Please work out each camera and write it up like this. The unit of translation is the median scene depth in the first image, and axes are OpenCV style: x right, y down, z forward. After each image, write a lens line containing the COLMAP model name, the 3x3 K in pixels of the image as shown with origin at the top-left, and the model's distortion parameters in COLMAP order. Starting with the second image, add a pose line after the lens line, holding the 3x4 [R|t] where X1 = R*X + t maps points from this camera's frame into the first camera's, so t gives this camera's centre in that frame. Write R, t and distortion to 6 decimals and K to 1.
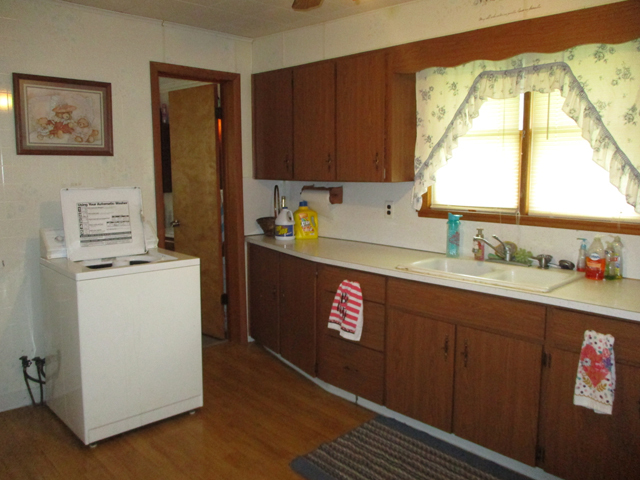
lens RADIAL K [[548.5, 0, 320.1], [0, 548.5, 239.4], [0, 0, 1]] dist [-0.008233, -0.000080]
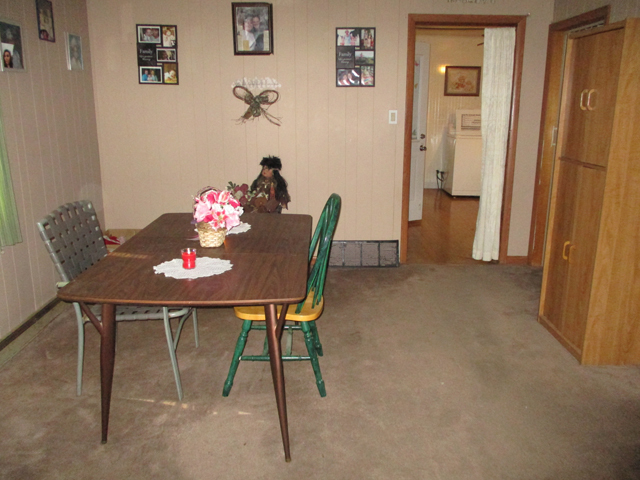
lens RADIAL K [[548.5, 0, 320.6], [0, 548.5, 239.1], [0, 0, 1]] dist [-0.008233, -0.000080]
pose [[0.754108, 0.156274, -0.637887, 0.811563], [-0.086900, 0.986480, 0.138941, 0.215122], [0.650976, -0.049344, 0.757493, -1.459548]]
